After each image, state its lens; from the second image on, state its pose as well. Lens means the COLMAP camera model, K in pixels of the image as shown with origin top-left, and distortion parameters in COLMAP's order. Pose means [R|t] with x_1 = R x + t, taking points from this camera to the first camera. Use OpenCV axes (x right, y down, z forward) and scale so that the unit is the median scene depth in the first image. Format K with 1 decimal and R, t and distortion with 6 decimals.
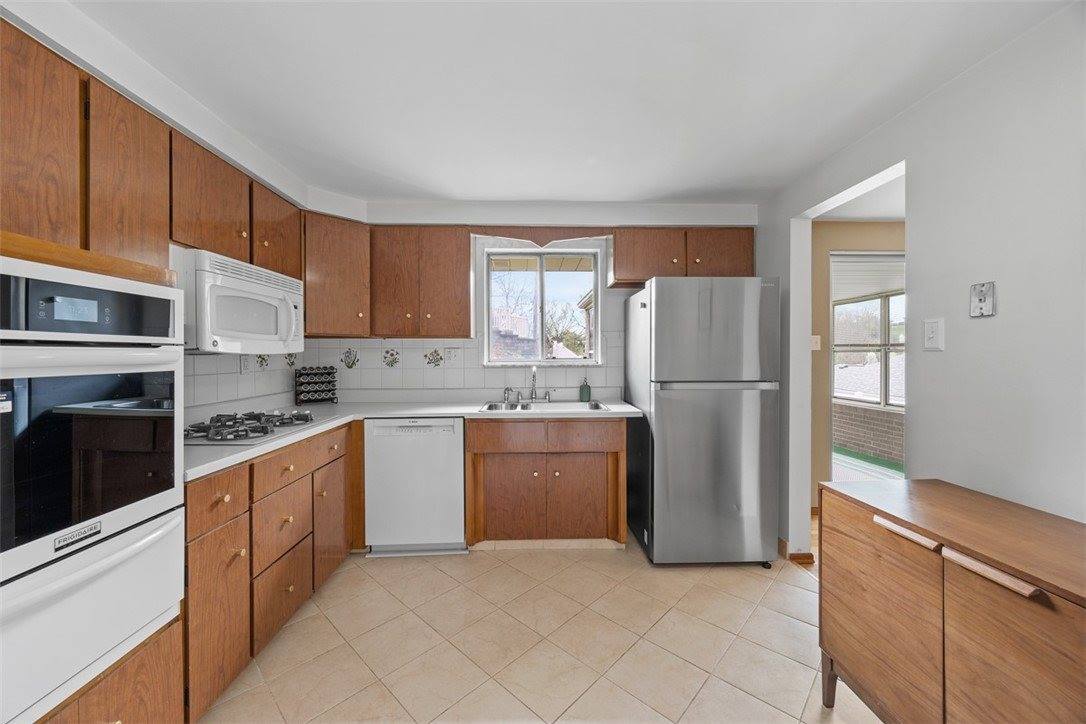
lens RADIAL K [[418.2, 0, 544.2], [0, 418.2, 360.2], [0, 0, 1]] dist [-0.006369, 0.000541]
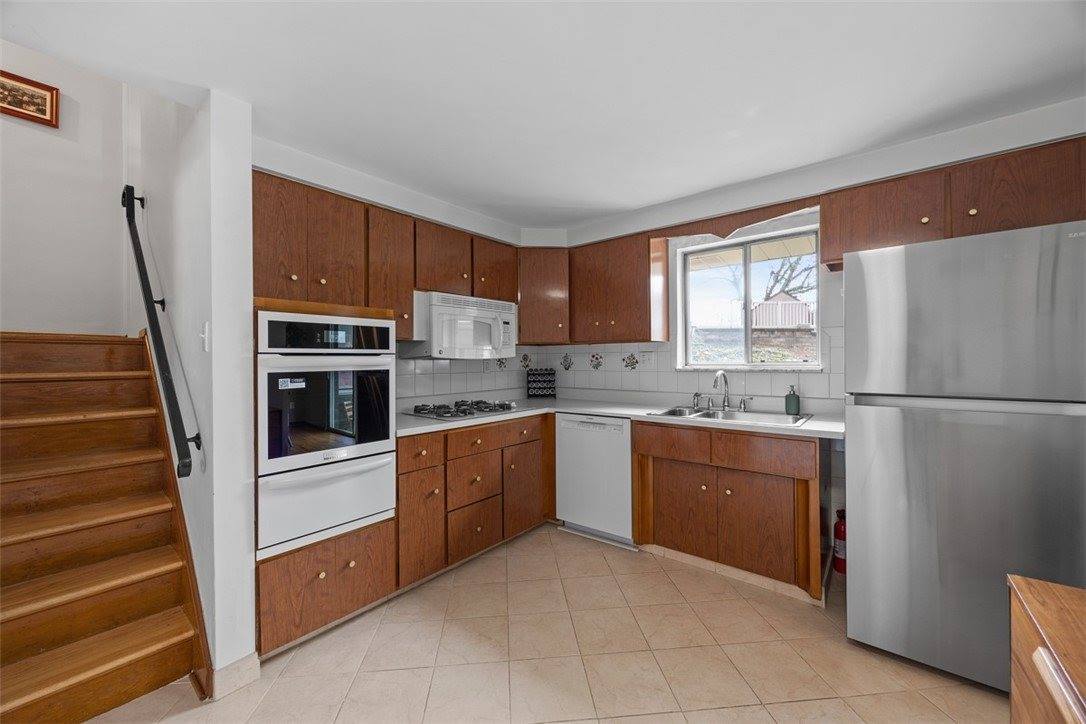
lens RADIAL K [[418.2, 0, 537.9], [0, 418.2, 361.9], [0, 0, 1]] dist [-0.006369, 0.000541]
pose [[0.742731, 0.000050, -0.669590, 0.324969], [-0.002574, 0.999993, -0.002781, -0.000738], [0.669585, 0.003789, 0.742726, 0.072111]]
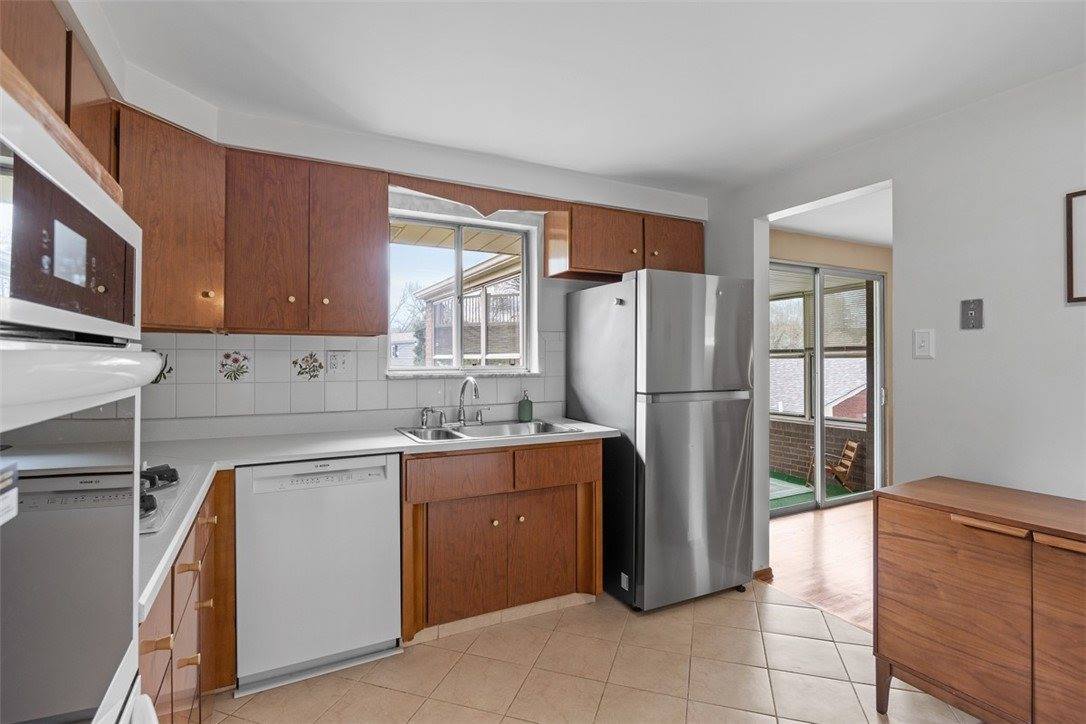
lens RADIAL K [[530.6, 0, 543.6], [0, 530.6, 360.9], [0, 0, 1]] dist [-0.018101, 0.002448]
pose [[0.901320, 0.001966, 0.433149, -0.350527], [0.003065, 0.999936, -0.010914, -0.003094], [-0.433142, 0.011165, 0.901256, 0.119538]]
